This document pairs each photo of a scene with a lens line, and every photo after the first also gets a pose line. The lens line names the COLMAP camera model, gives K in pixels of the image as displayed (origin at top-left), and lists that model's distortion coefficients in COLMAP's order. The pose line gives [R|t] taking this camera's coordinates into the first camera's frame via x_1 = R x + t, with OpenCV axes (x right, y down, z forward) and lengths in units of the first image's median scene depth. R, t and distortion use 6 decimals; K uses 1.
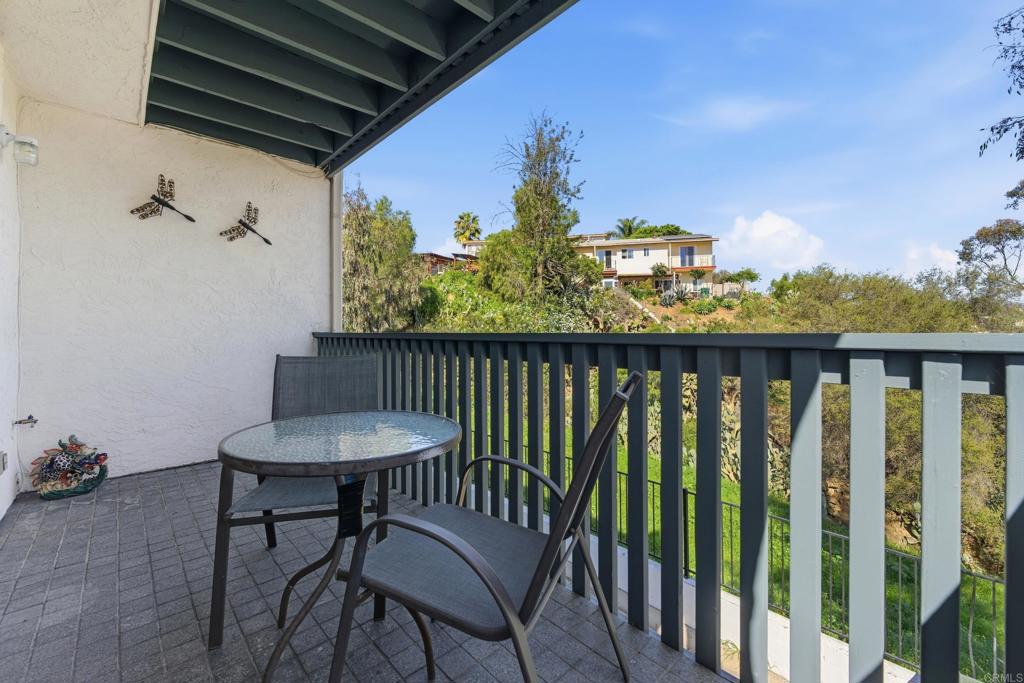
lens RADIAL K [[426.3, 0, 511.3], [0, 426.3, 320.1], [0, 0, 1]] dist [0.001921, 0.001638]
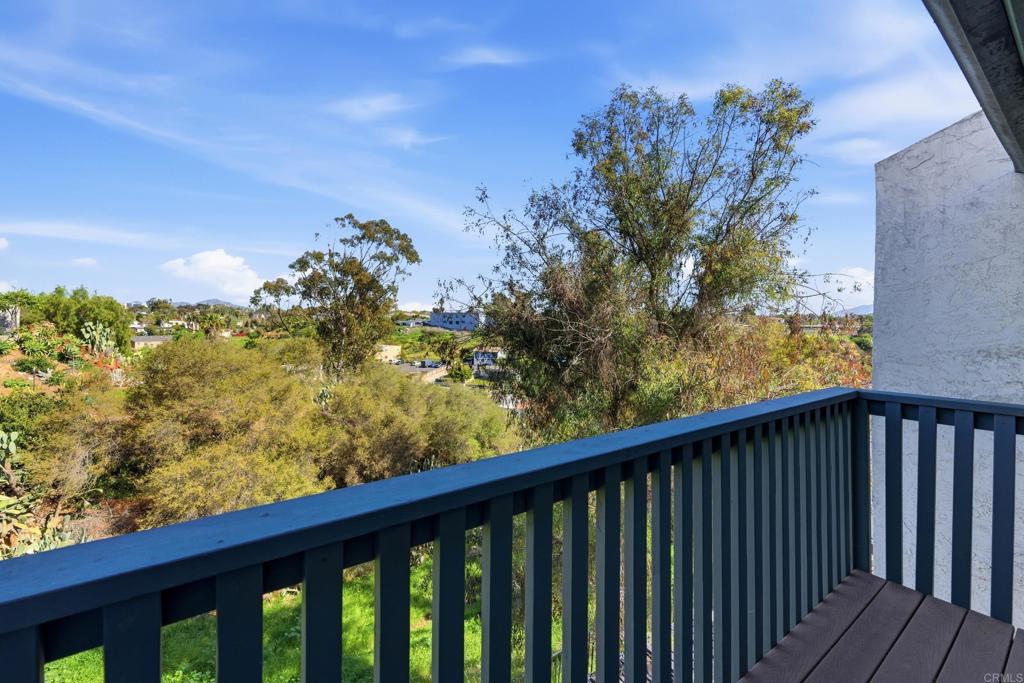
lens RADIAL K [[426.3, 0, 503.5], [0, 426.3, 320.3], [0, 0, 1]] dist [0.001921, 0.001638]
pose [[0.130054, 0.004222, 0.991498, -0.061610], [-0.034069, 0.999419, 0.000213, -0.100725], [-0.990921, -0.033807, 0.130122, 0.102981]]
